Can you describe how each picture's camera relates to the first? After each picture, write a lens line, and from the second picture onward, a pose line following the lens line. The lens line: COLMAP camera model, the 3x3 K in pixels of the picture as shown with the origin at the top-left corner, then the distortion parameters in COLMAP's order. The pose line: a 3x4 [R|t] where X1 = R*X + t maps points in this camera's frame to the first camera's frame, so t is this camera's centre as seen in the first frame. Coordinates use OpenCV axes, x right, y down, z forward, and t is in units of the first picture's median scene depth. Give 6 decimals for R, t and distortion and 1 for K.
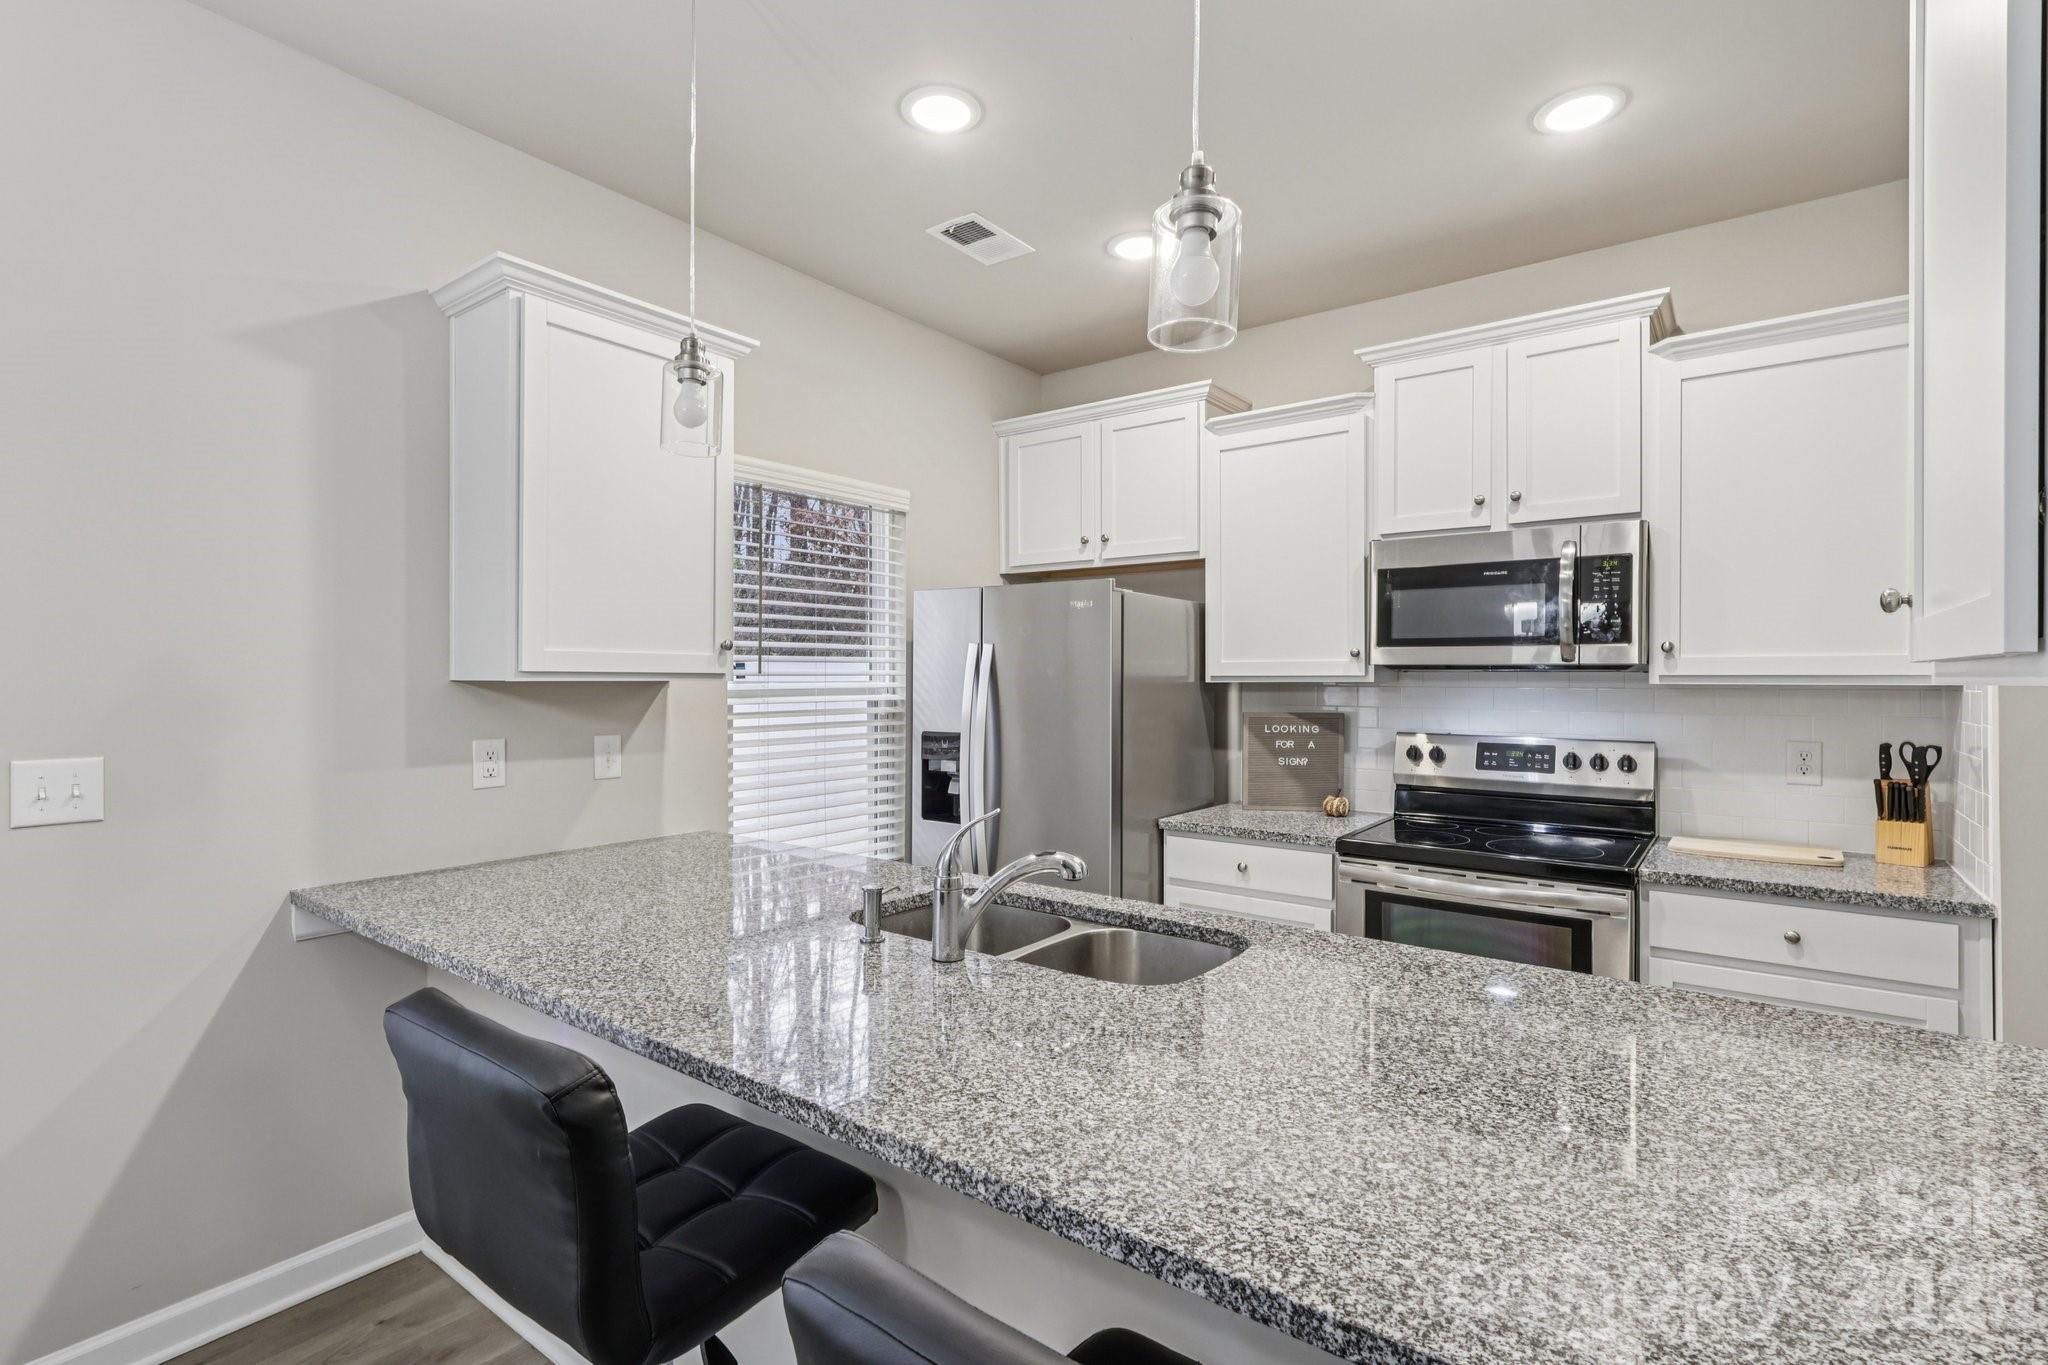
lens RADIAL K [[958.5, 0, 1024.8], [0, 958.5, 677.7], [0, 0, 1]] dist [-0.002808, 0.000465]
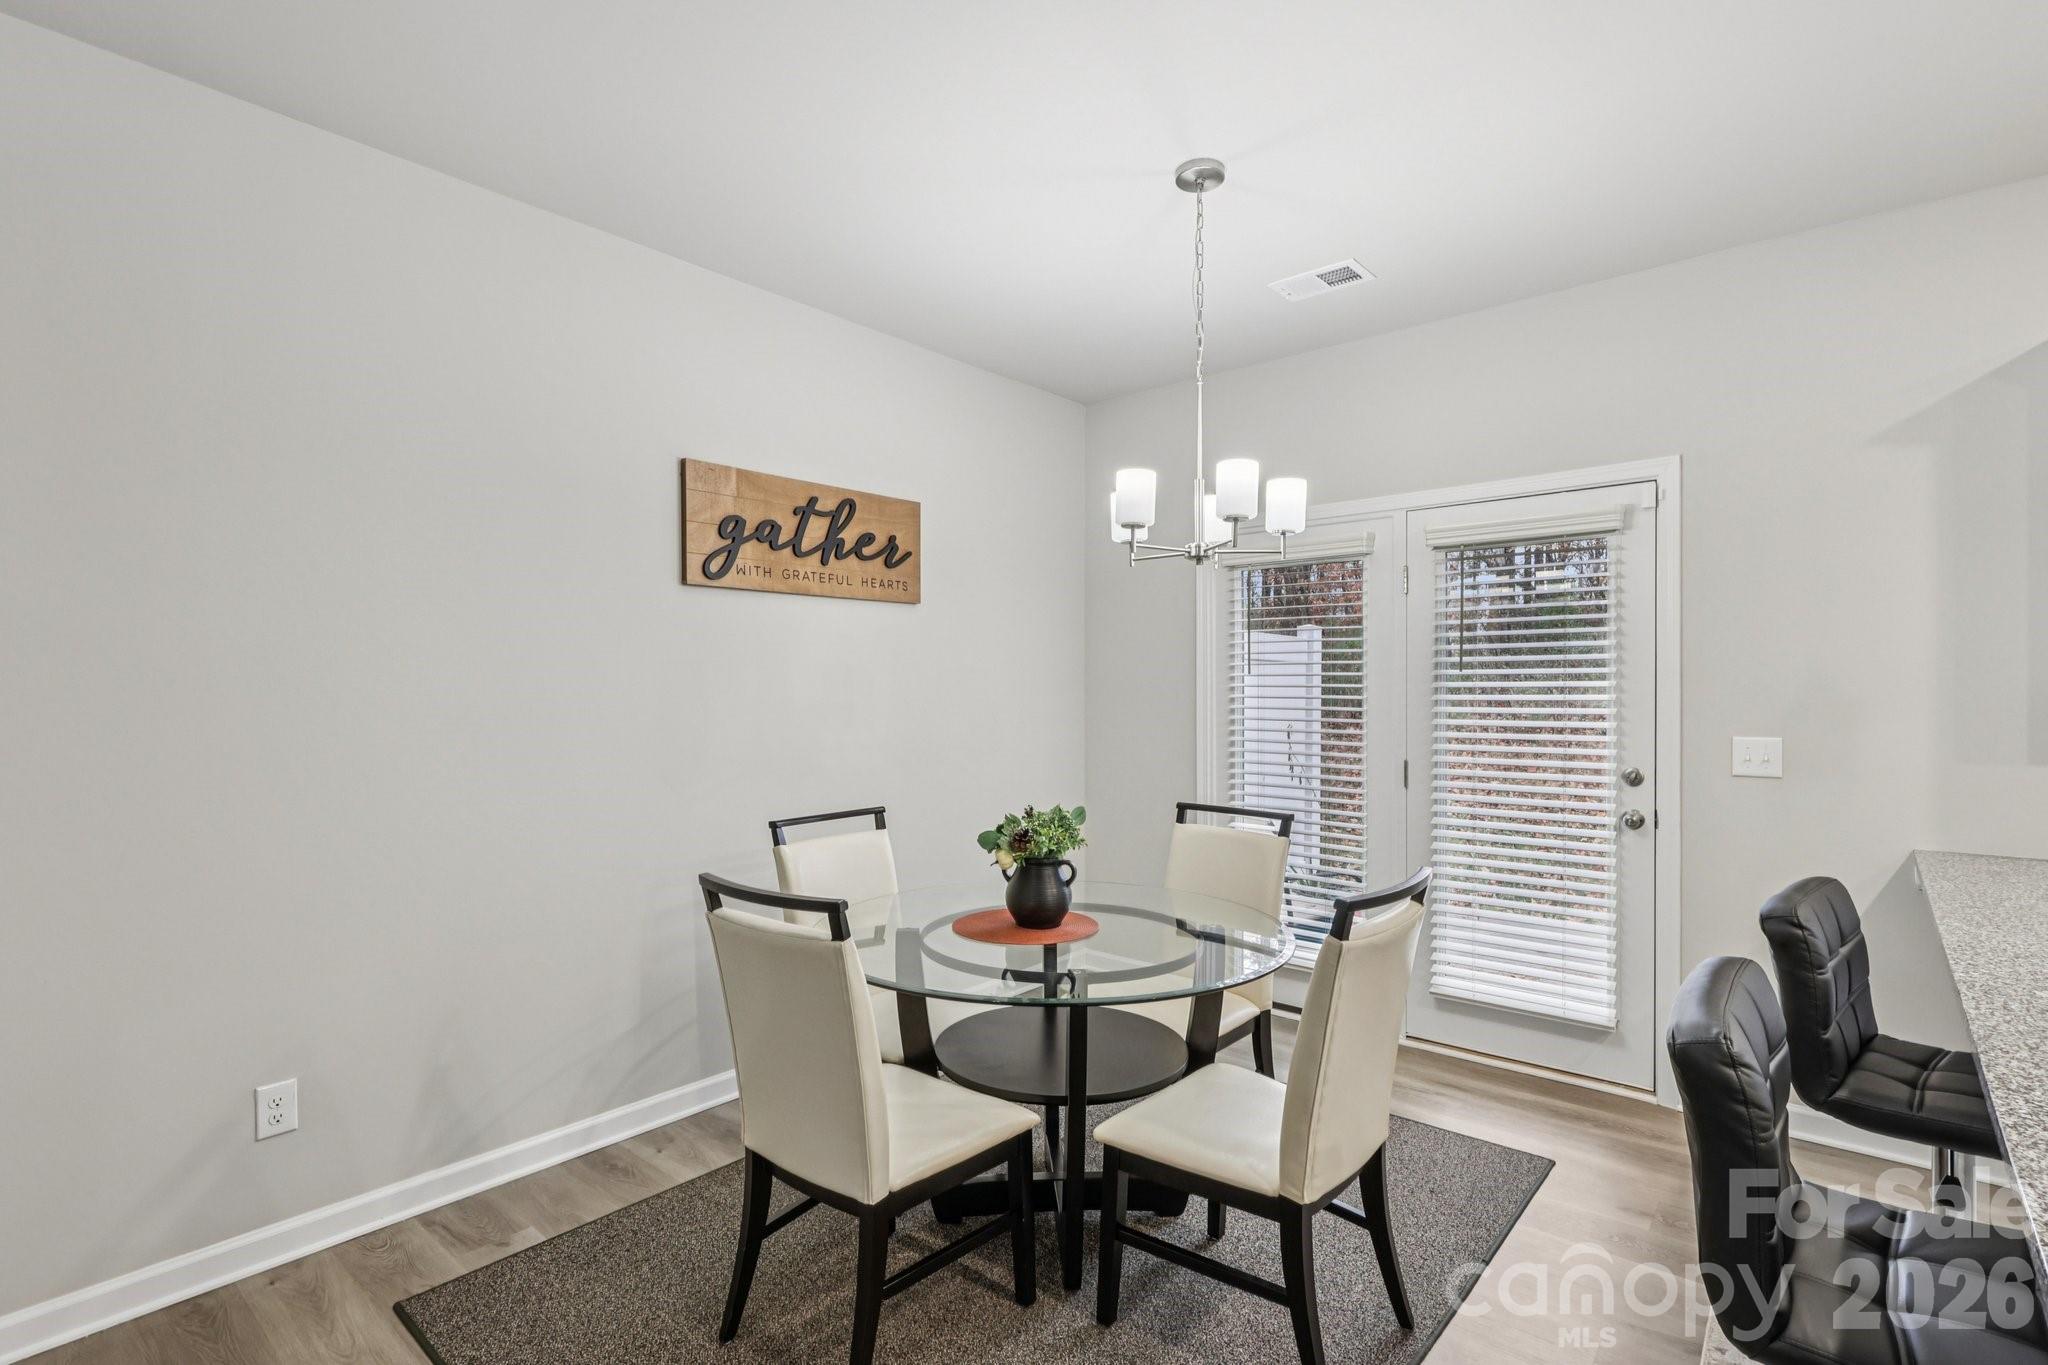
lens RADIAL K [[967.5, 0, 1030.2], [0, 967.5, 694.9], [0, 0, 1]] dist [-0.002673, -0.000042]
pose [[-0.062341, -0.000020, -0.998055, 0.420351], [0.003253, 0.999995, -0.000223, 0.004793], [0.998050, -0.003261, -0.062341, -0.083099]]
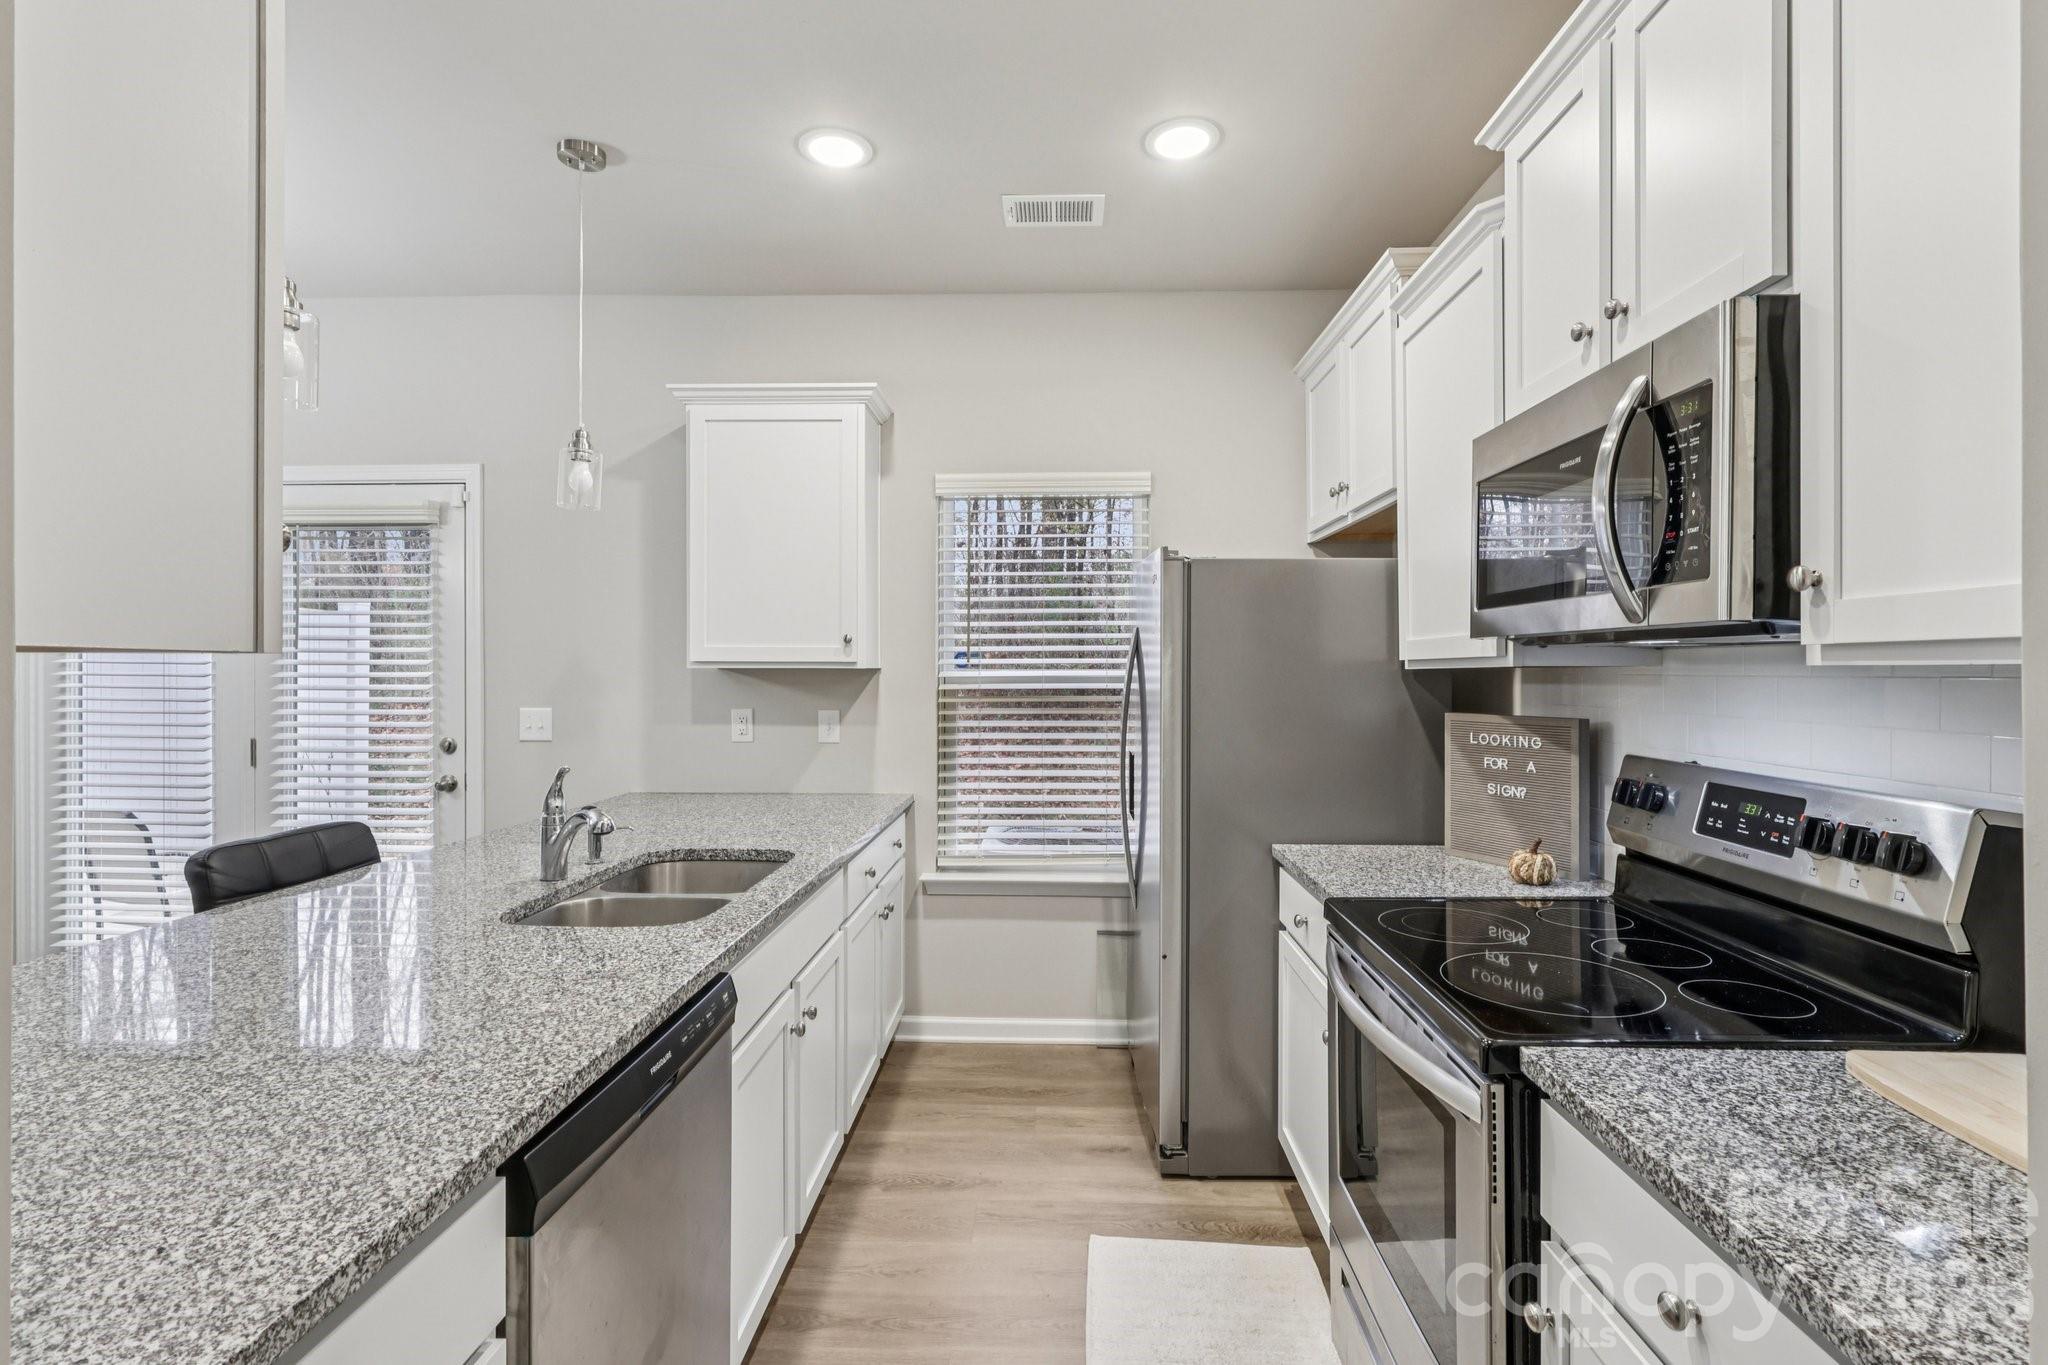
lens RADIAL K [[963.8, 0, 1028.4], [0, 963.8, 671.1], [0, 0, 1]] dist [-0.003761, 0.000953]
pose [[0.576048, -0.002202, -0.817413, 0.692262], [0.001102, 0.999998, -0.001917, 0.008097], [0.817415, 0.000203, 0.576049, 0.398646]]
